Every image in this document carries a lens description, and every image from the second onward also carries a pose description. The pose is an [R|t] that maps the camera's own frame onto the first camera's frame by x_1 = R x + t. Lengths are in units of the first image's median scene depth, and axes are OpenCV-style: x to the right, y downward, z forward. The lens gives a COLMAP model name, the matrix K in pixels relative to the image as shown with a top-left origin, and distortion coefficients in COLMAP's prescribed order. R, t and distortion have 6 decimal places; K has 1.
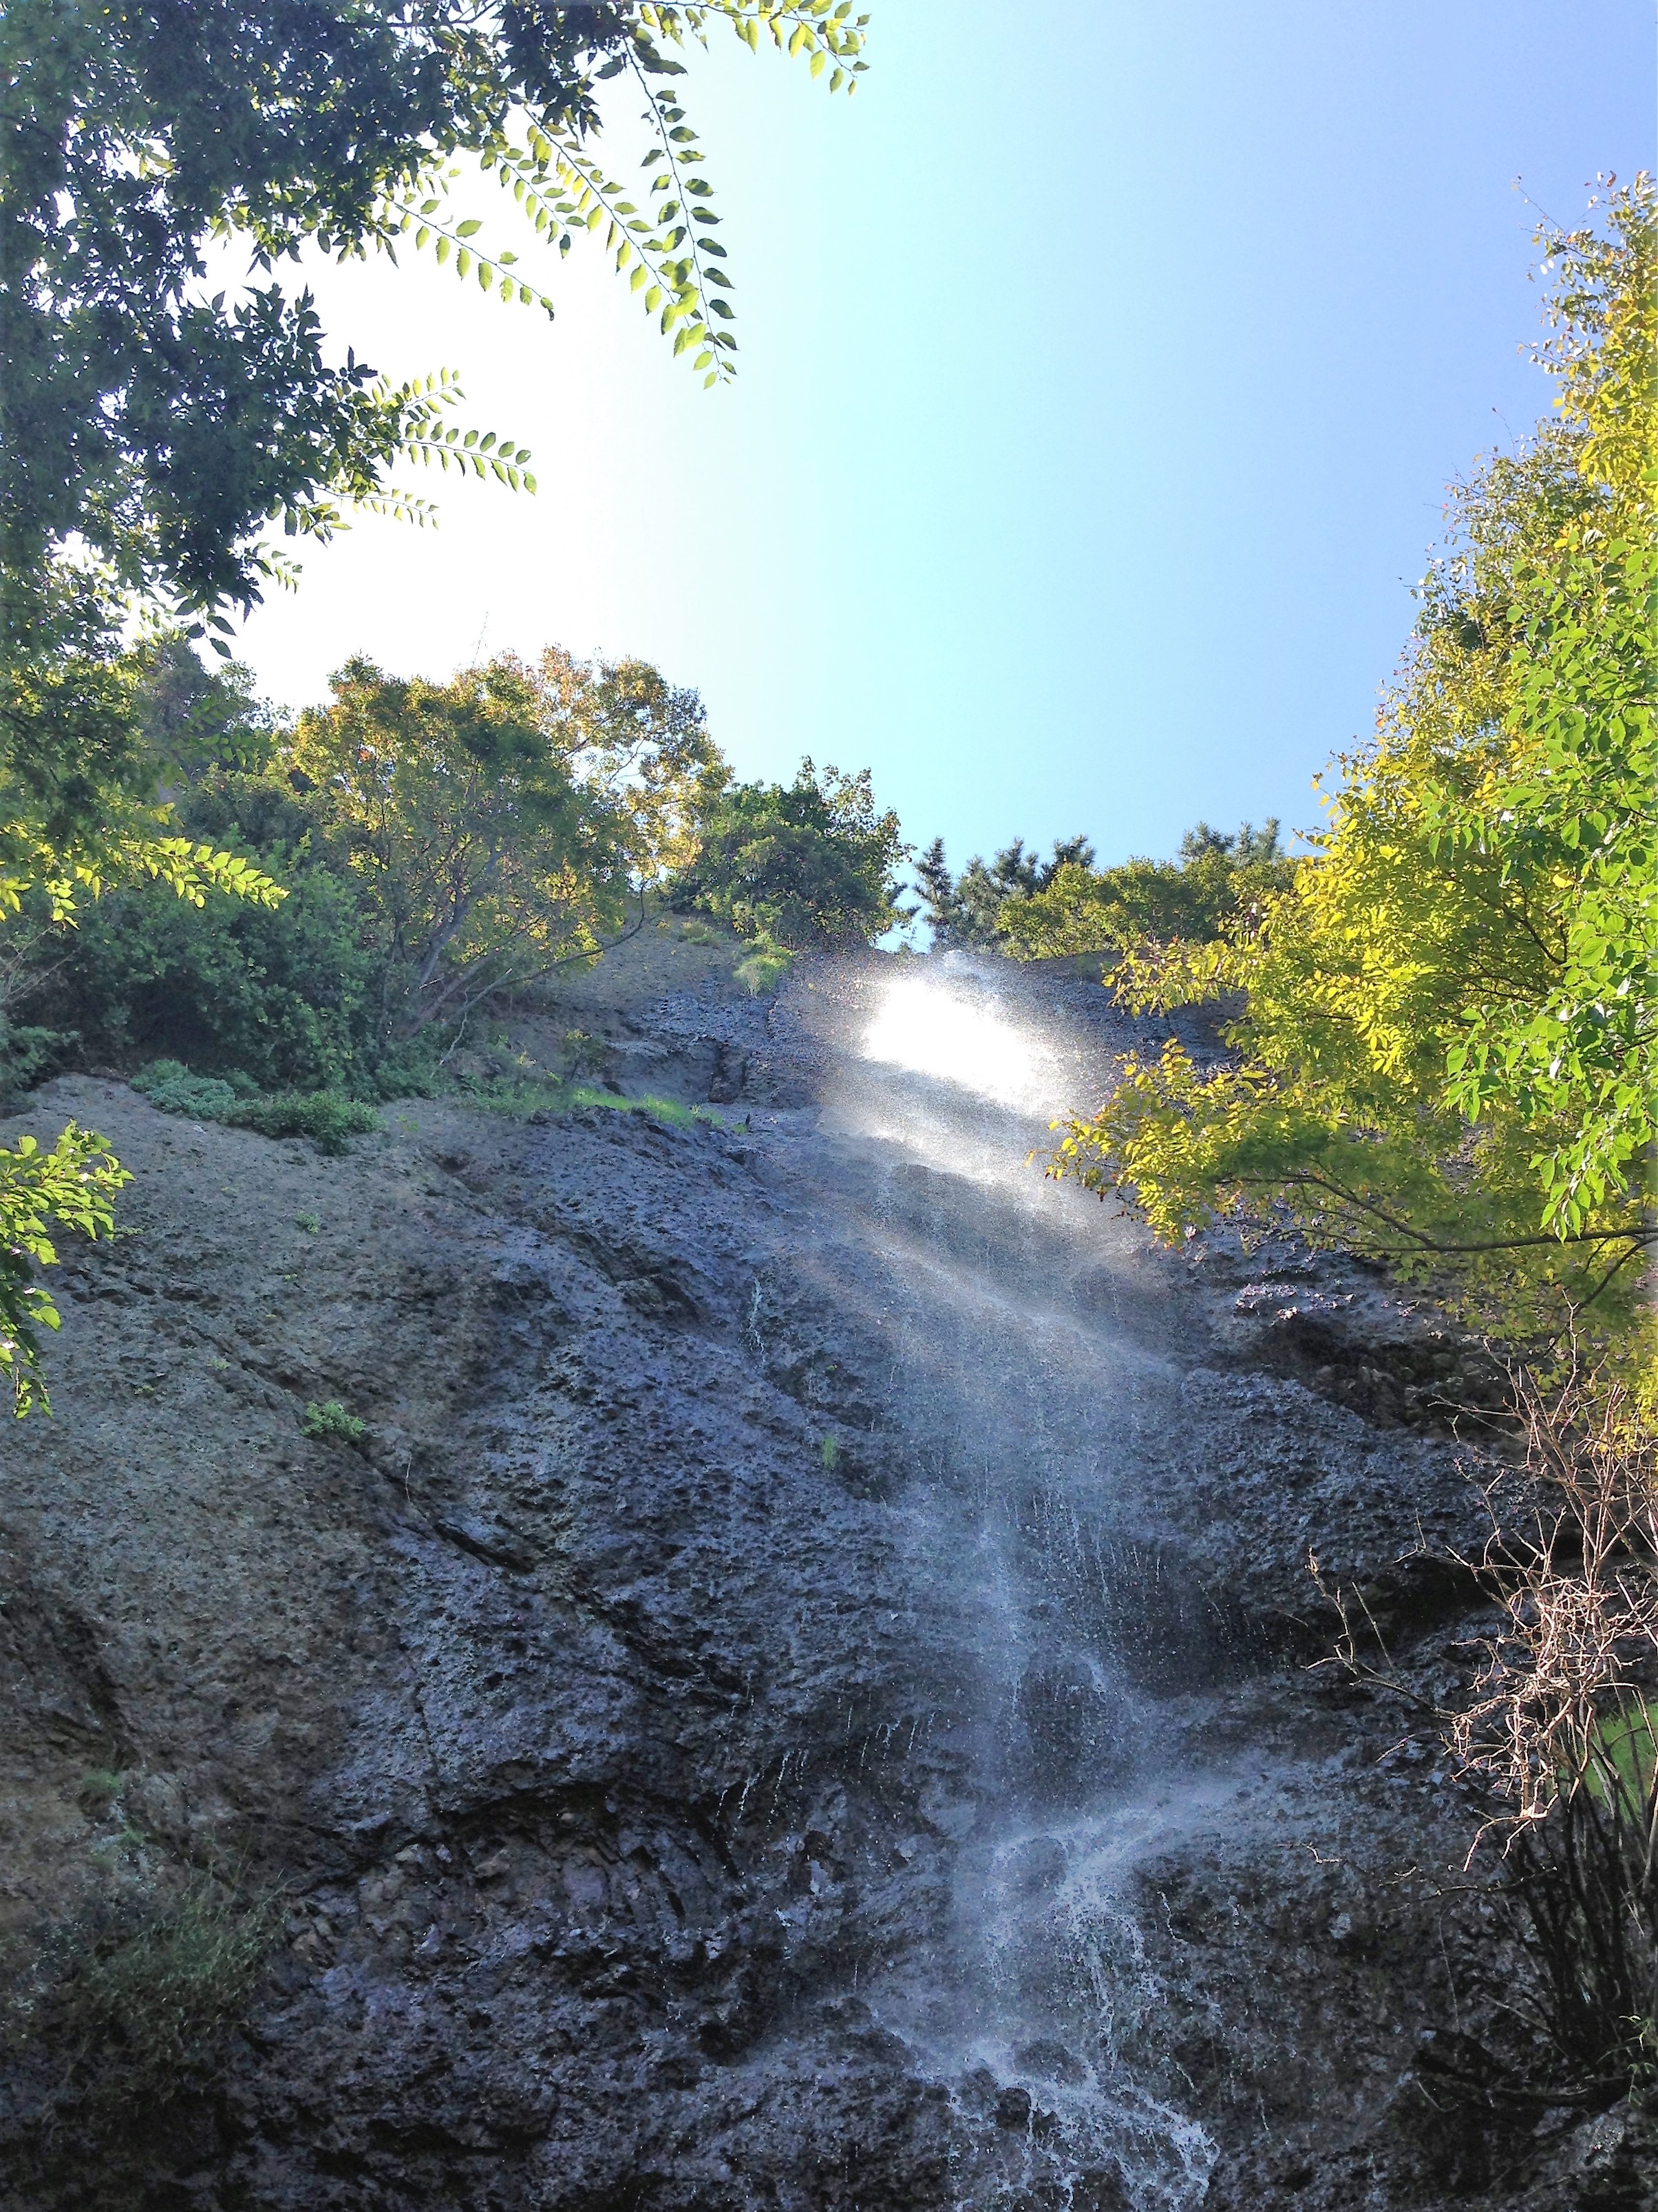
lens RADIAL K [[1984.4, 0, 831.9], [0, 1984.4, 1123.8], [0, 0, 1]] dist [0.109445, -0.177040]
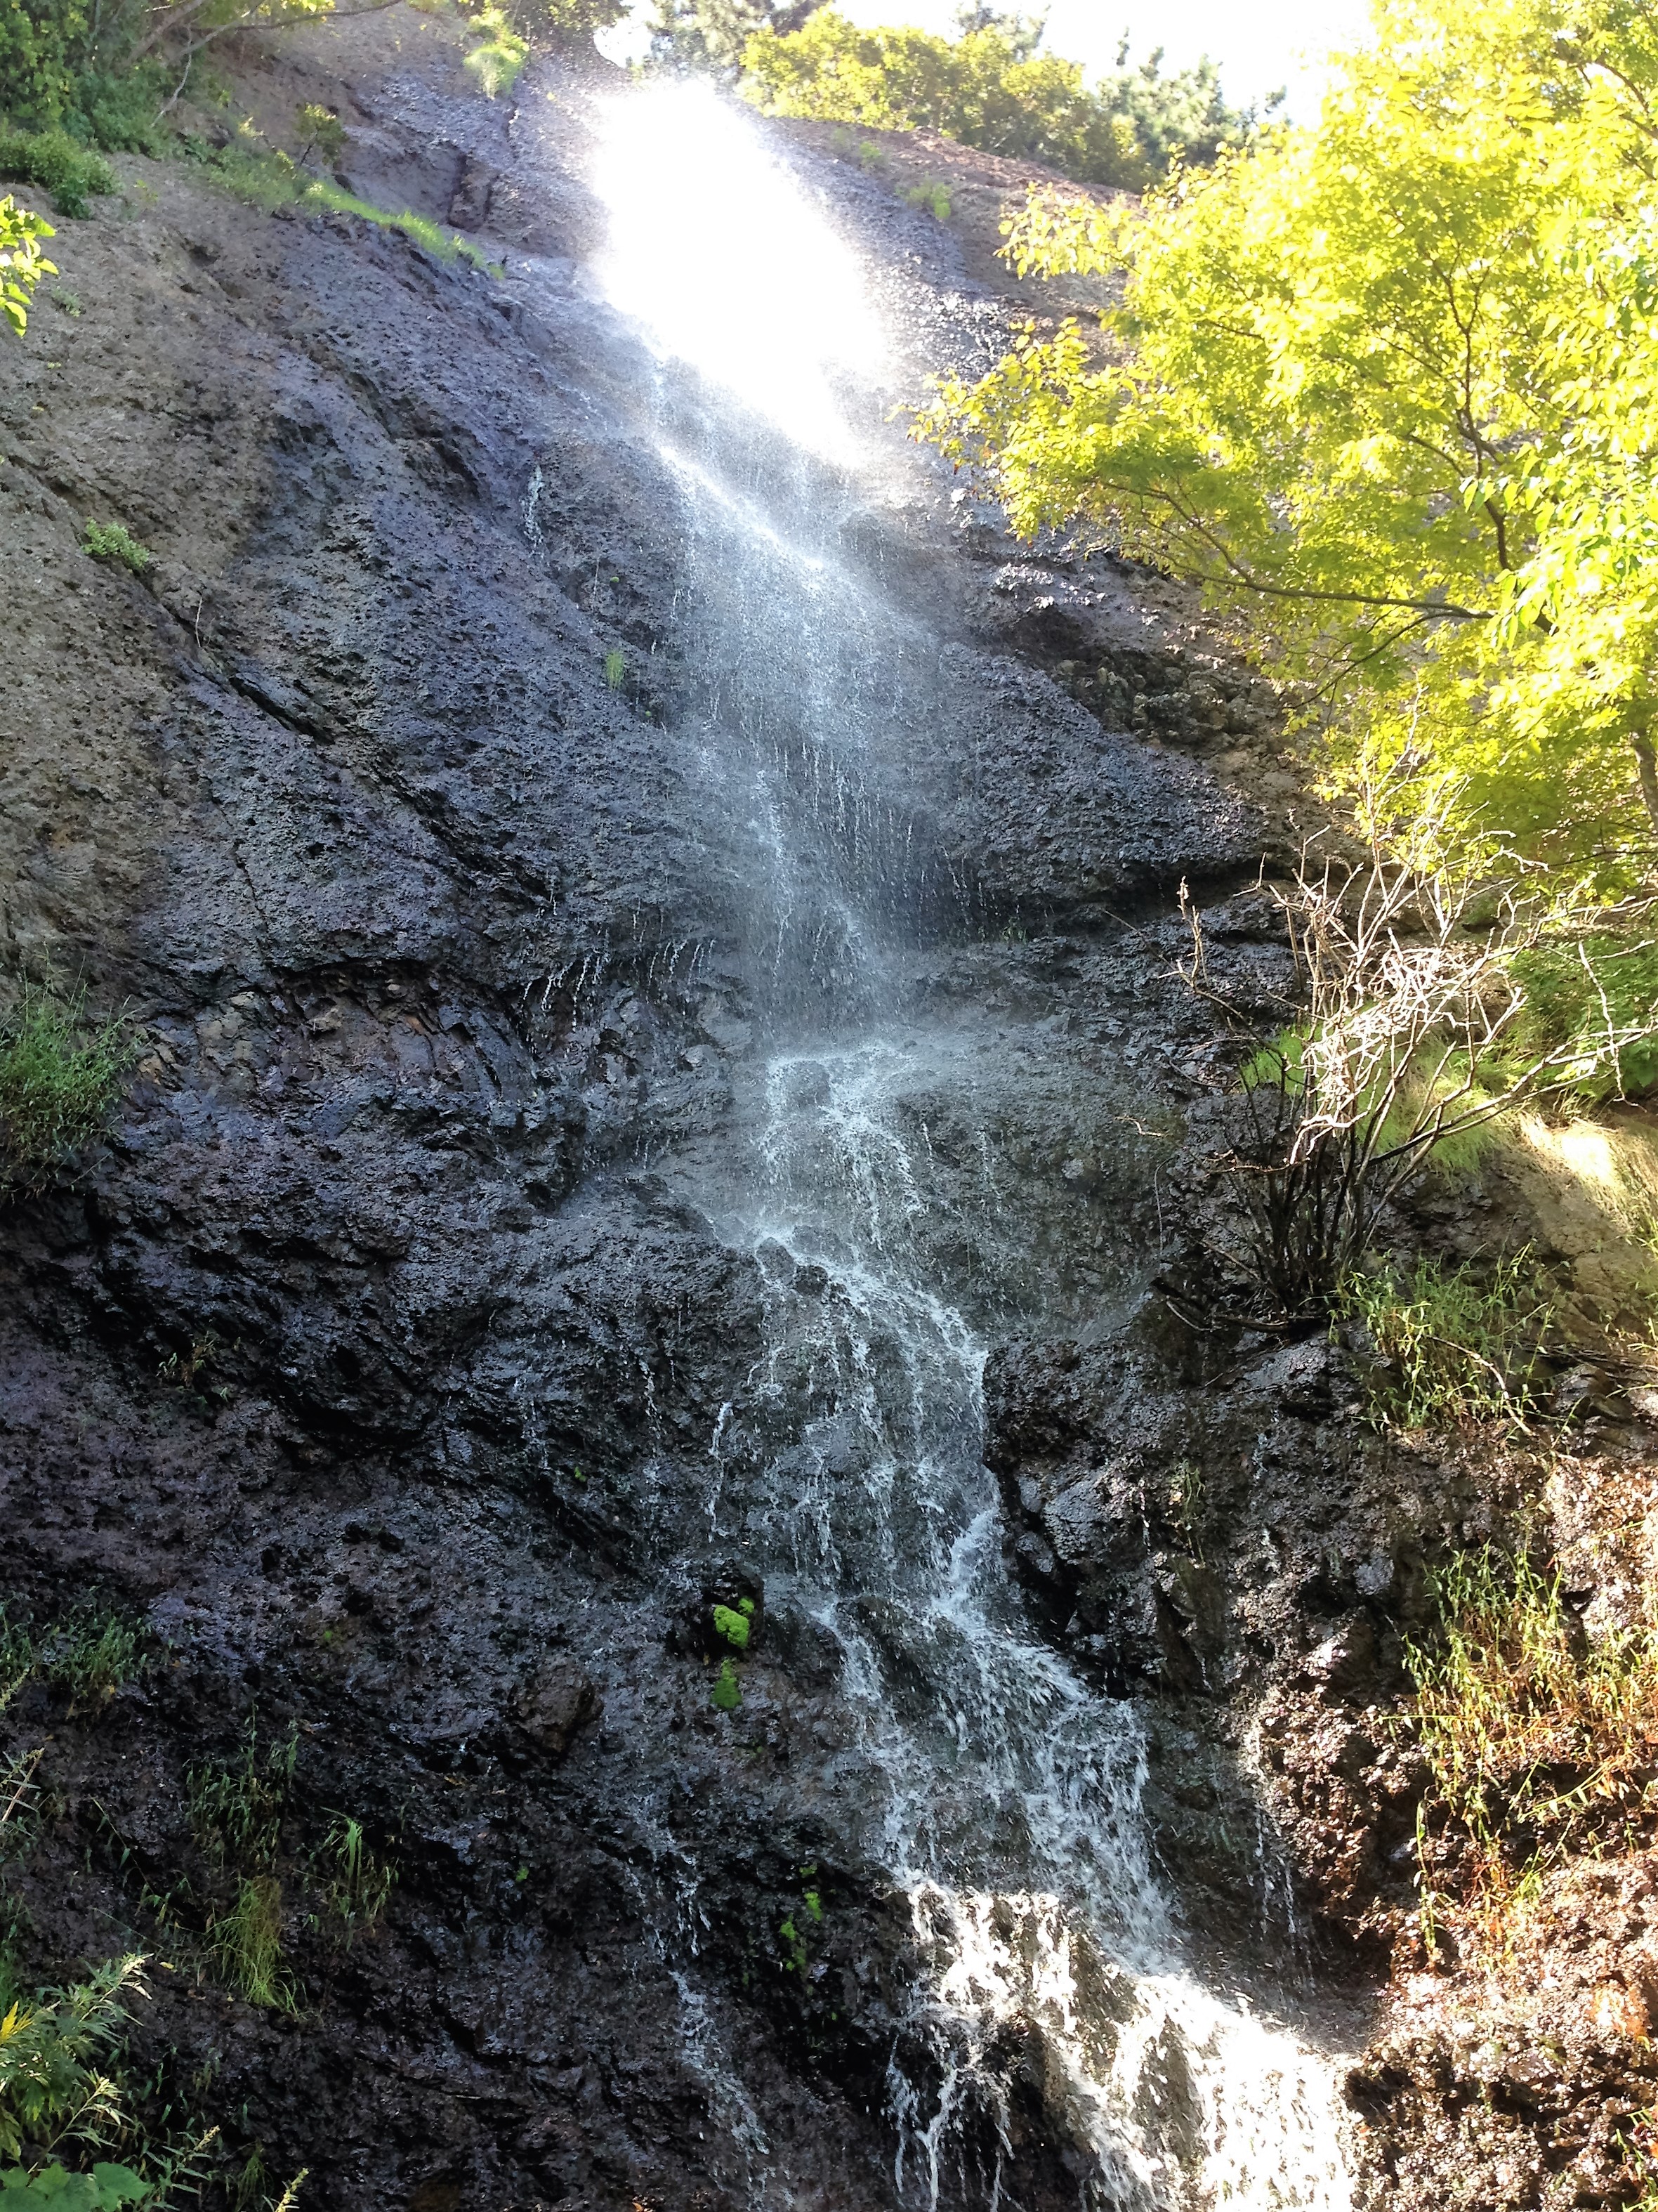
lens RADIAL K [[1993.7, 0, 832.1], [0, 1993.7, 1109.2], [0, 0, 1]] dist [0.104302, -0.155594]
pose [[0.963401, 0.124460, 0.237421, -0.129116], [-0.205912, 0.910673, 0.358155, -0.021259], [-0.171636, -0.393935, 0.902971, -0.022076]]
